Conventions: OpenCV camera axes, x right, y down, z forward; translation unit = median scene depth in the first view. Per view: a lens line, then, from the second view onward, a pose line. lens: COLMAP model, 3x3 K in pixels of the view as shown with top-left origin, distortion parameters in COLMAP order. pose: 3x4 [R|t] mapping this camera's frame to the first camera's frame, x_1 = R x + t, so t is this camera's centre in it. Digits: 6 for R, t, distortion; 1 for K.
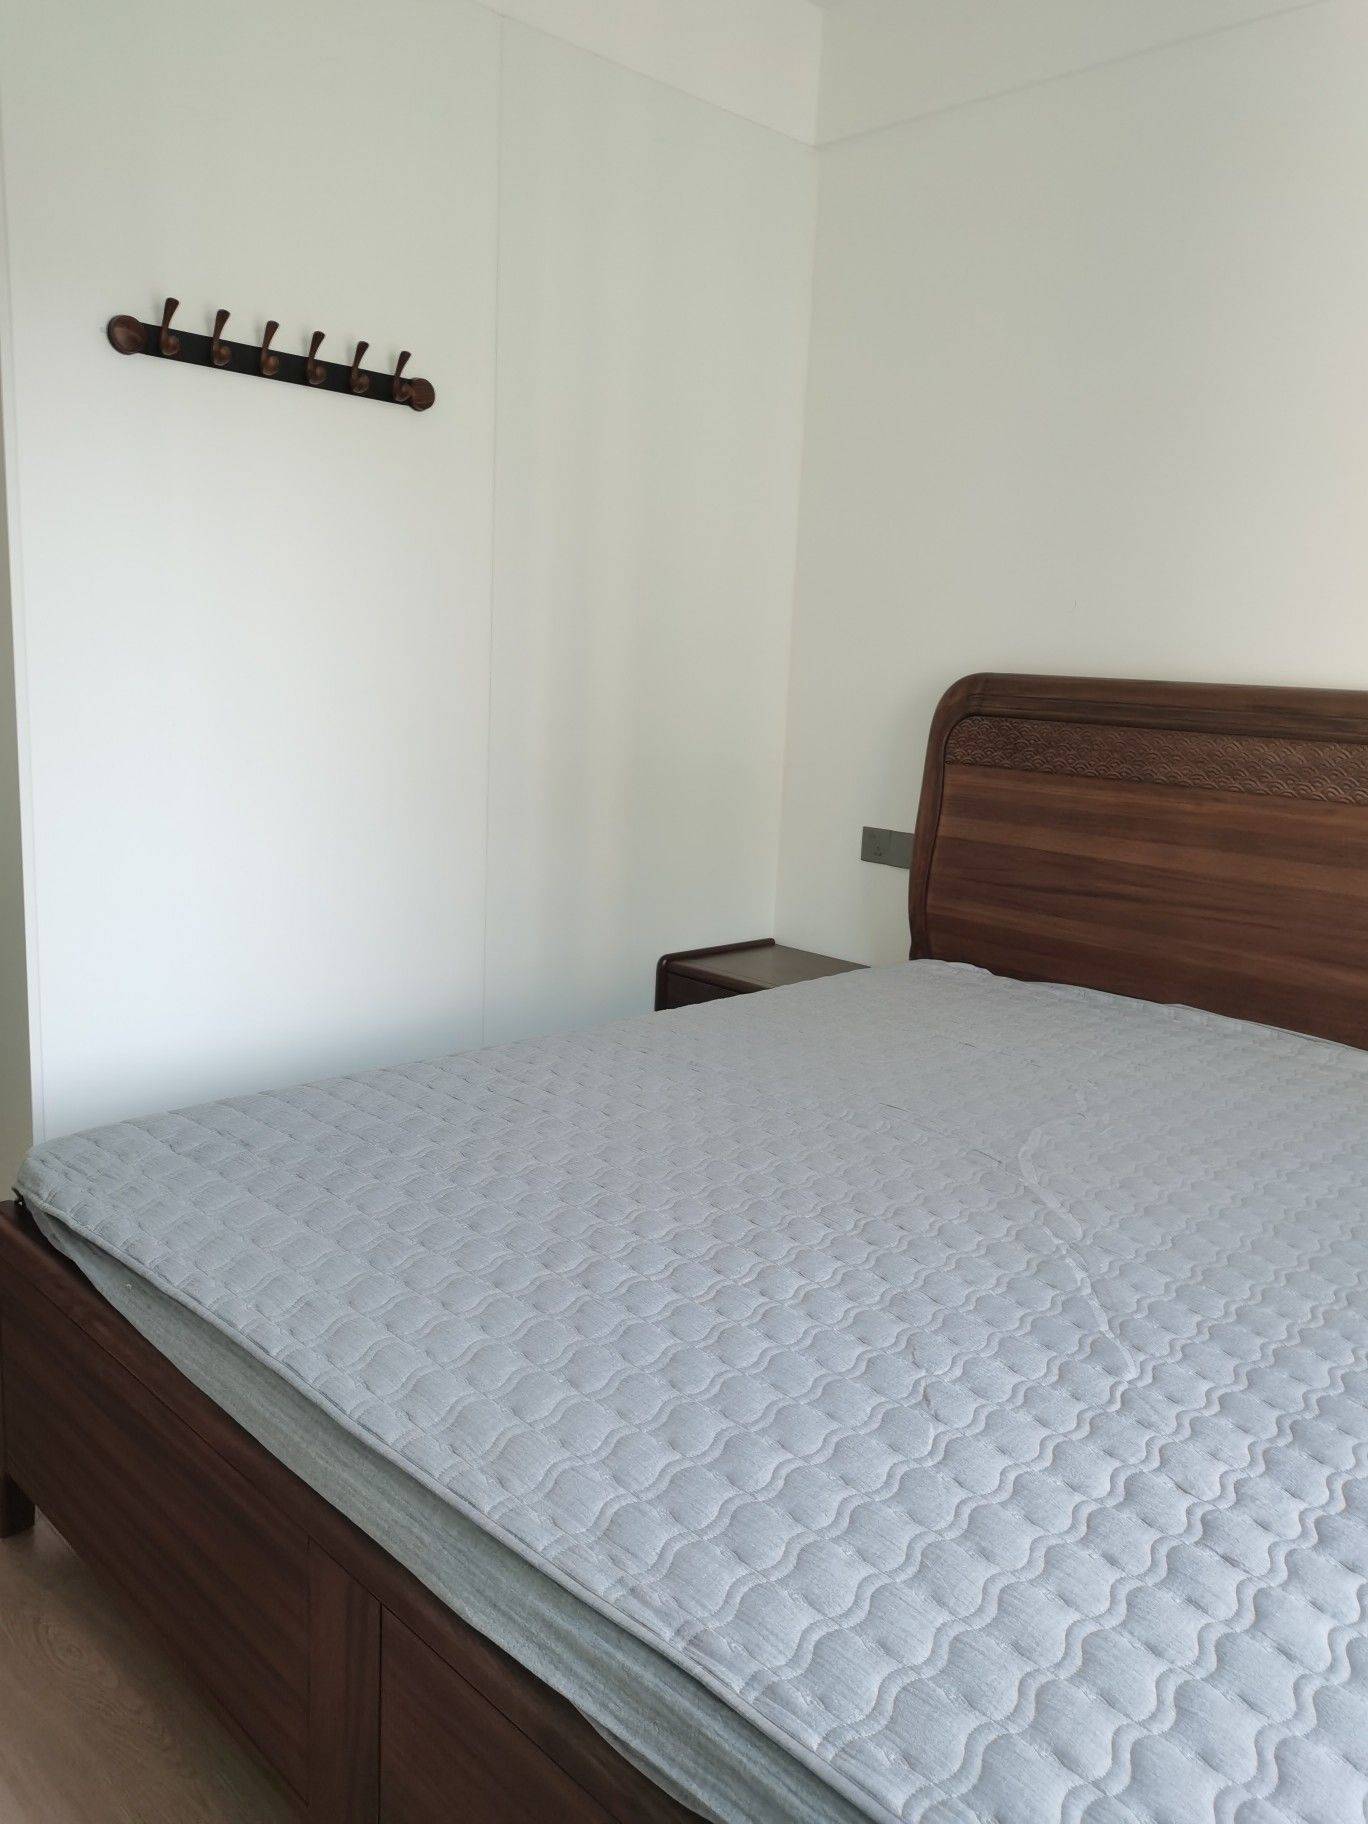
lens RADIAL K [[1394.4, 0, 684.0], [0, 1394.4, 912.0], [0, 0, 1]] dist [0.055703, -0.040900]
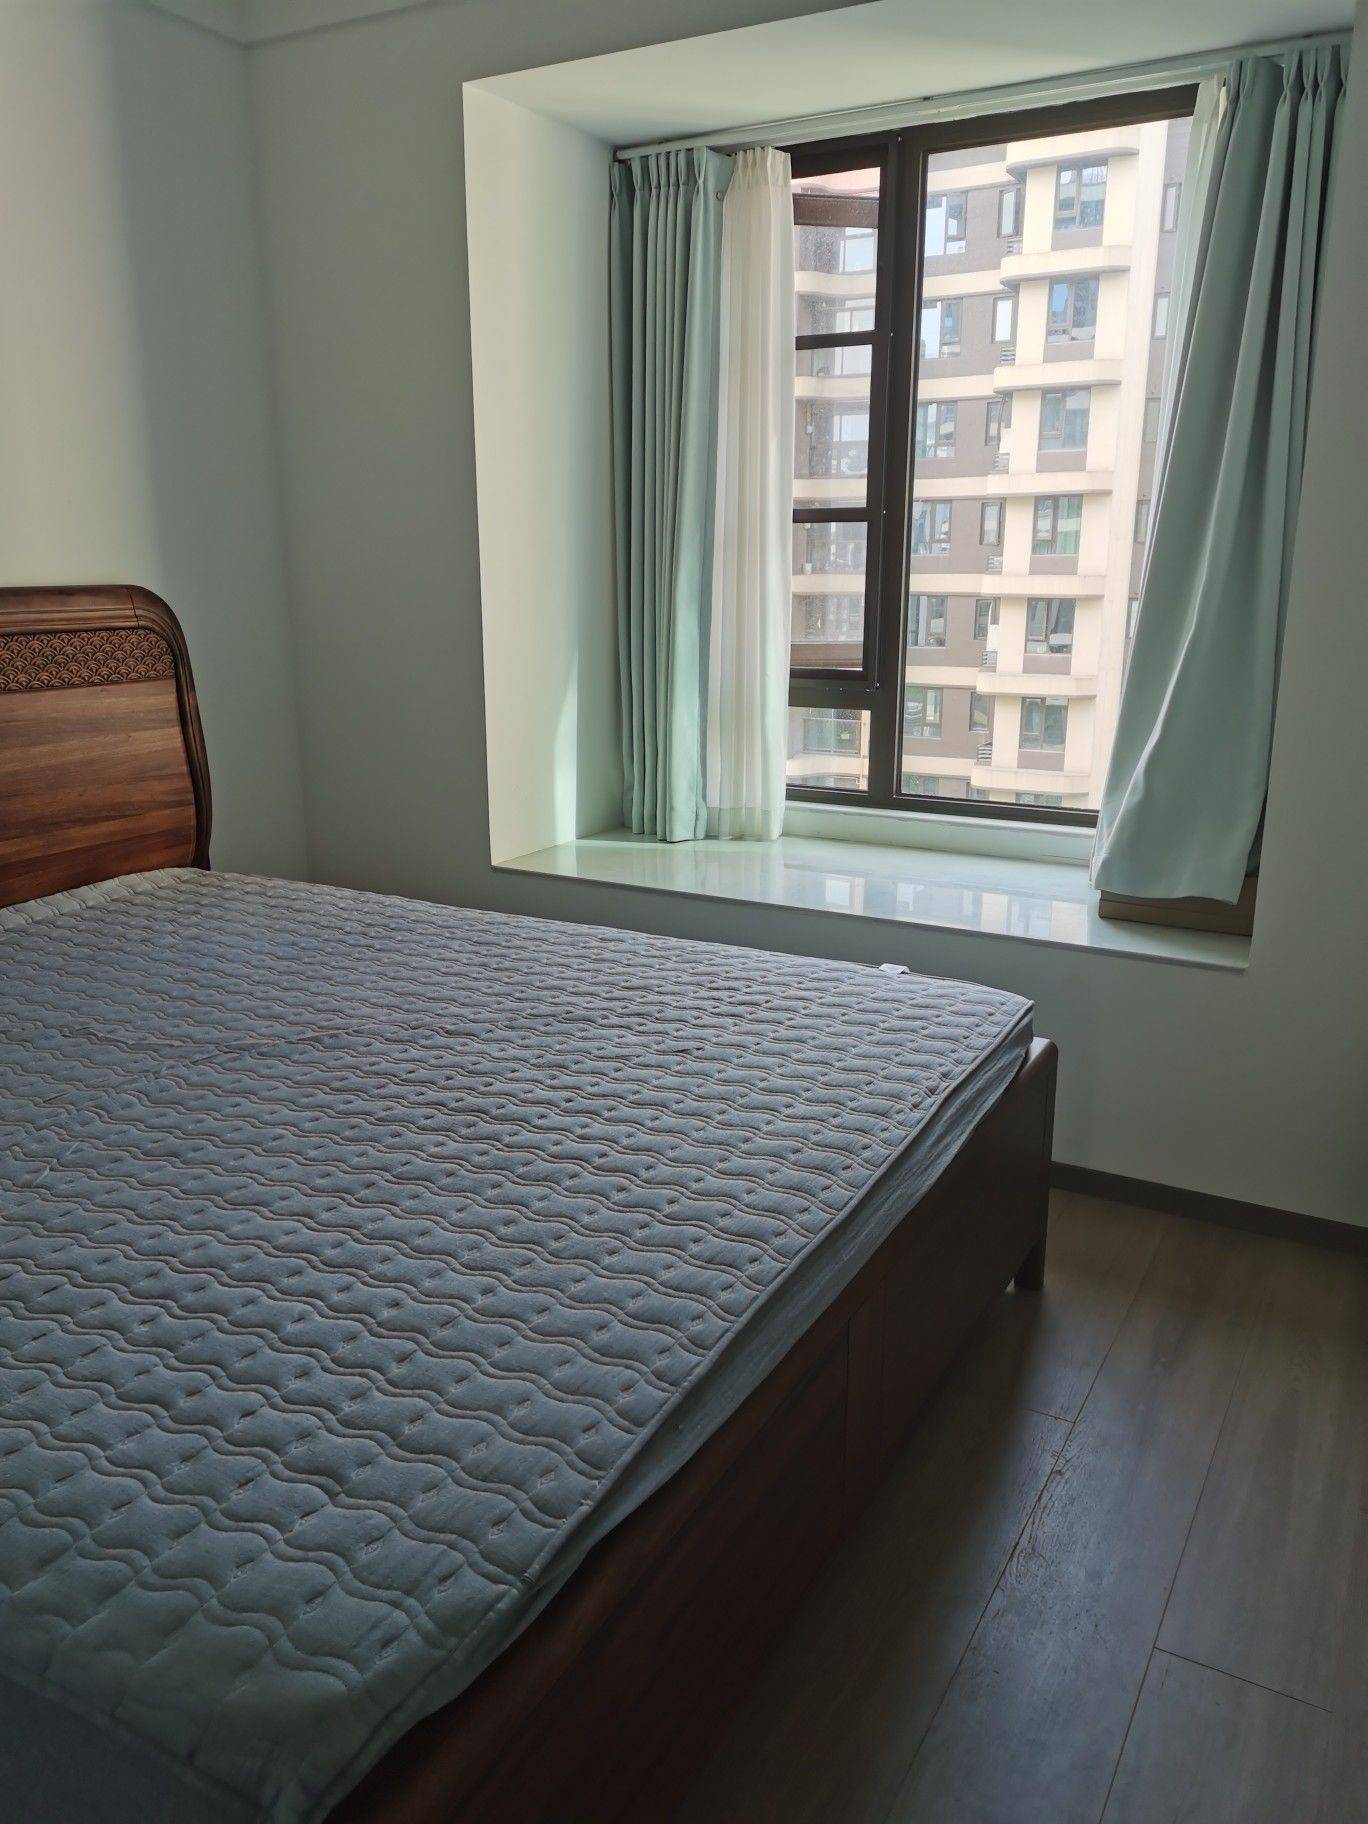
lens RADIAL K [[1394.4, 0, 684.0], [0, 1394.4, 912.0], [0, 0, 1]] dist [0.055703, -0.040900]
pose [[-0.282527, -0.289209, 0.914624, -1.103293], [0.173452, 0.922350, 0.345232, -0.310696], [-0.943447, 0.256181, -0.210425, 1.143633]]
